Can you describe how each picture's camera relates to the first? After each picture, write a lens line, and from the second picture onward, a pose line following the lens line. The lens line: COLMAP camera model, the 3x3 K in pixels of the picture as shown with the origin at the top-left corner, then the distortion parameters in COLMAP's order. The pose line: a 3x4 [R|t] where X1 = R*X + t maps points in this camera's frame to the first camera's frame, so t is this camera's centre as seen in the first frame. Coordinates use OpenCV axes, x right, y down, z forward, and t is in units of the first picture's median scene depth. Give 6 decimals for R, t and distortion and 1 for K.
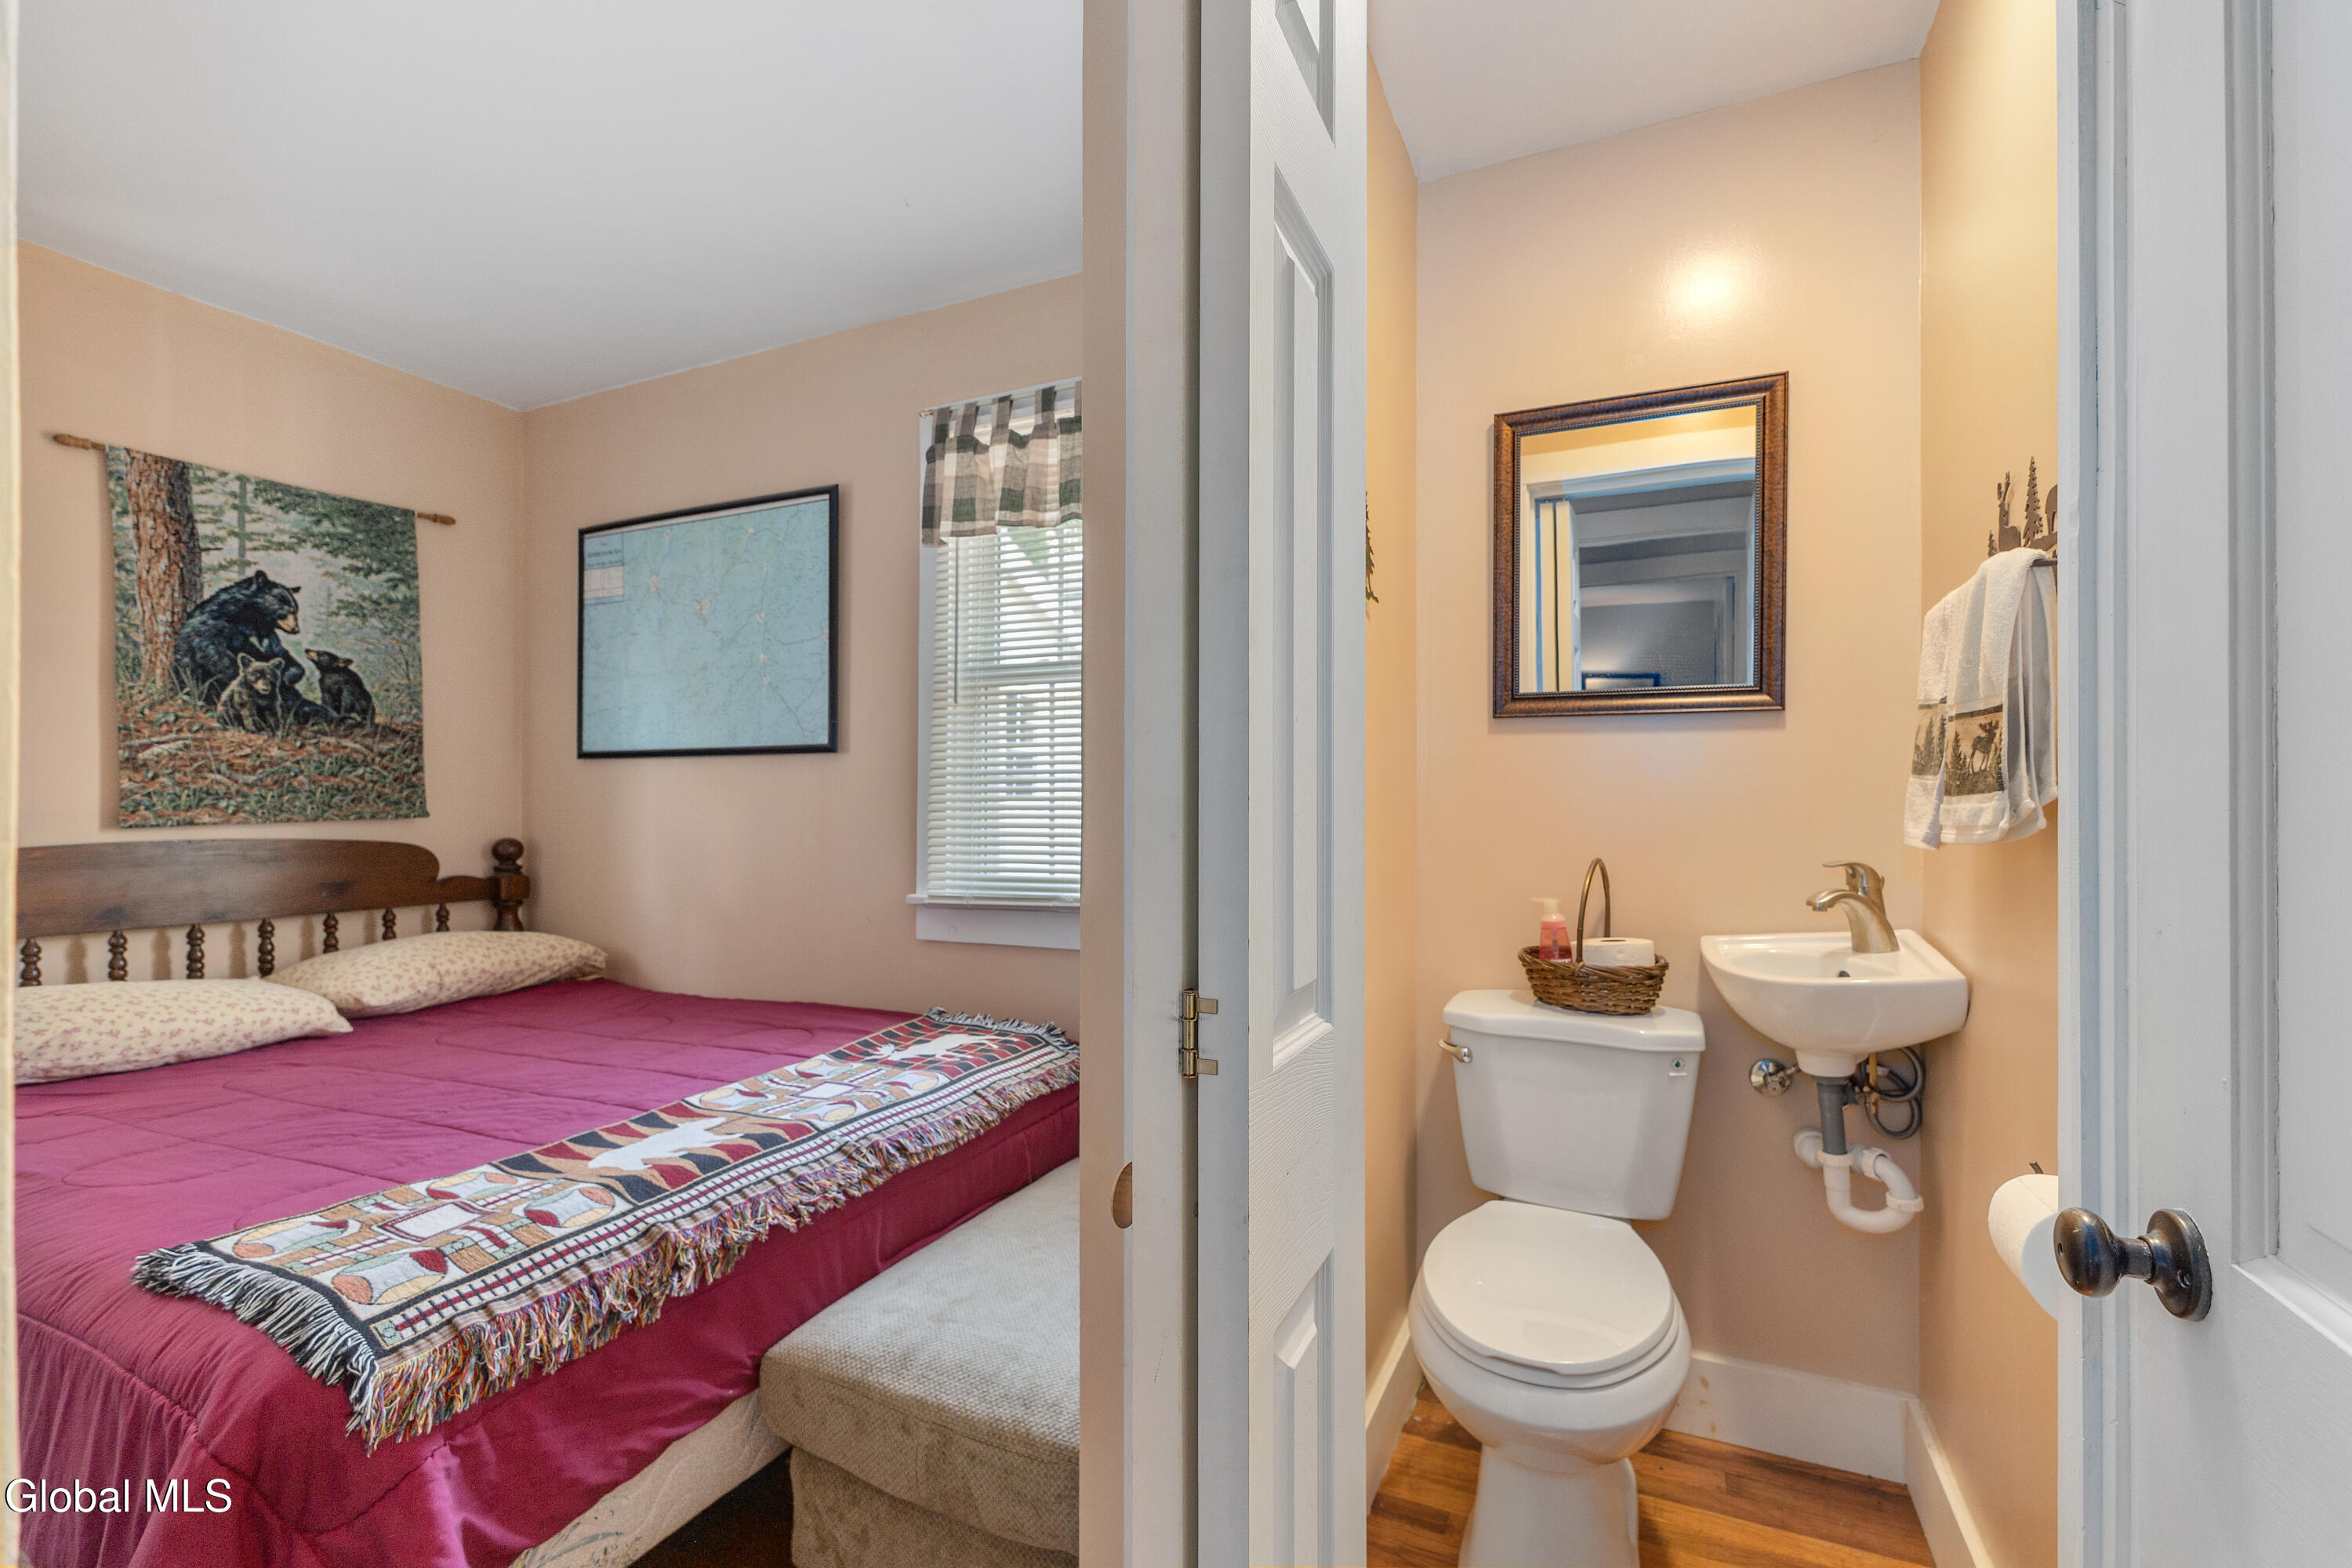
lens RADIAL K [[1029.7, 0, 1168.7], [0, 1029.7, 796.9], [0, 0, 1]] dist [0.017695, -0.006857]
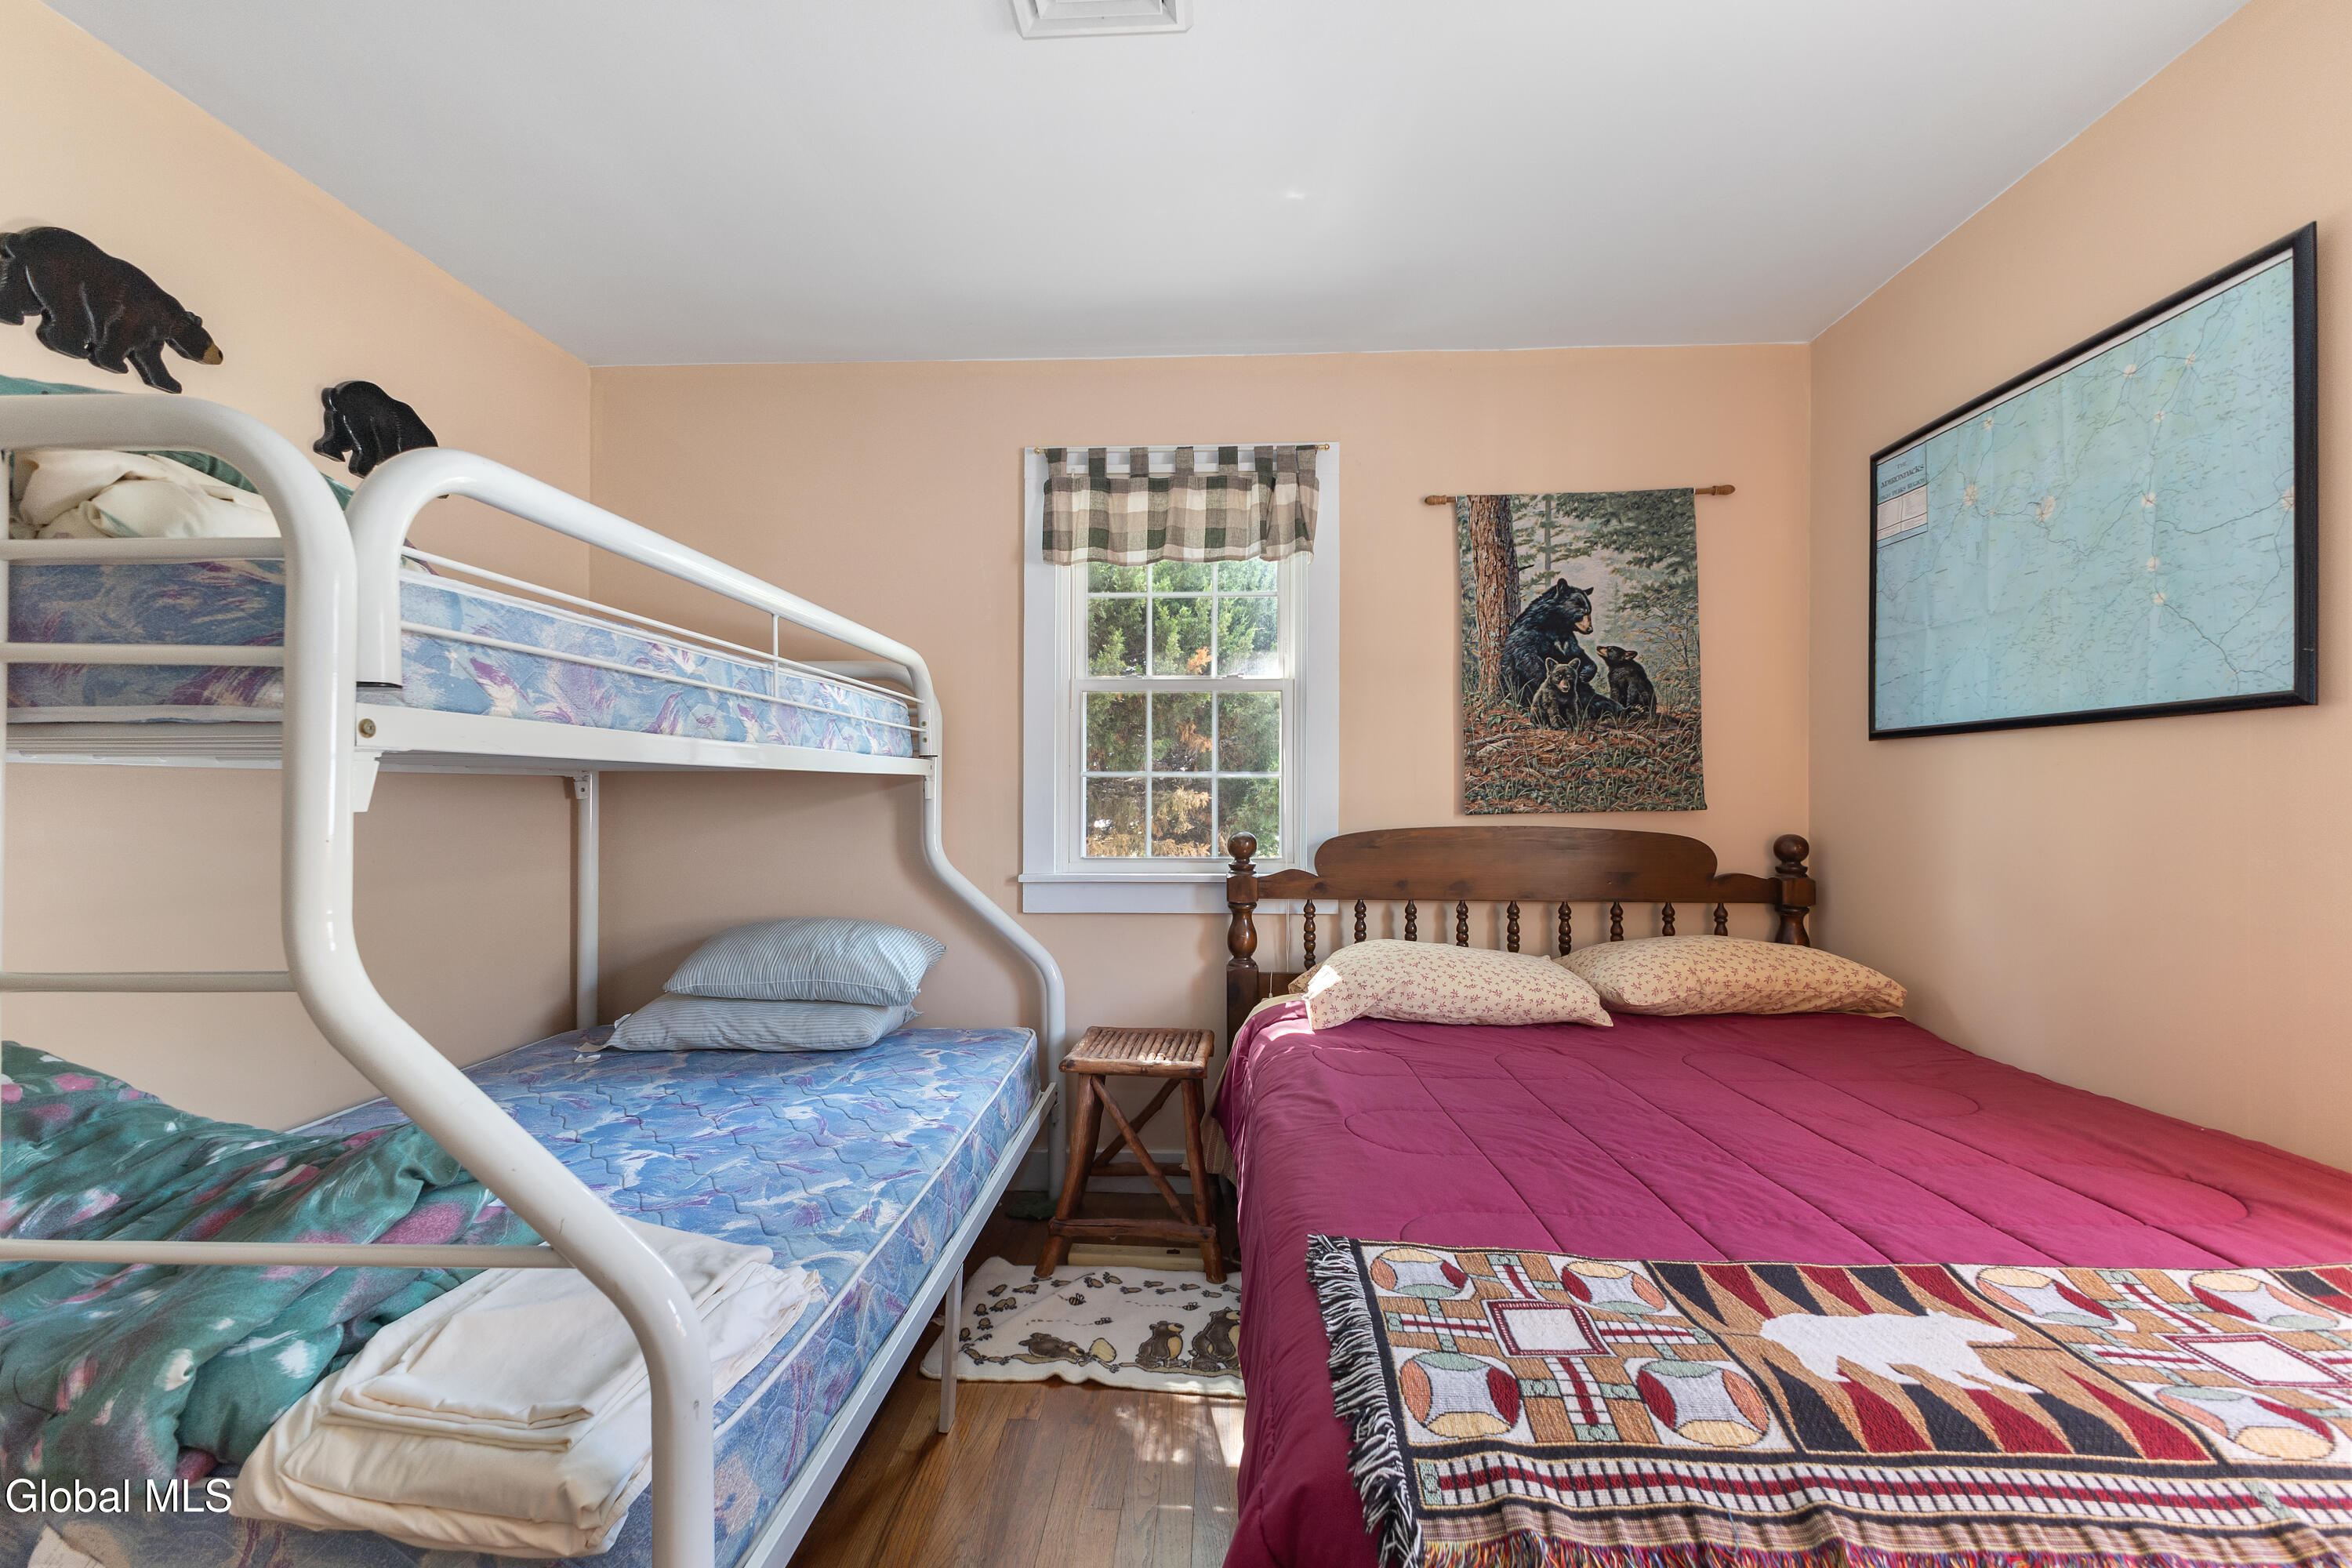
lens RADIAL K [[1029.7, 0, 1174.3], [0, 1029.7, 787.4], [0, 0, 1]] dist [0.017695, -0.006857]
pose [[0.394240, -0.004939, -0.918994, -0.051357], [0.002143, 0.999988, -0.004455, 0.003287], [0.919005, -0.000213, 0.394245, 0.226089]]
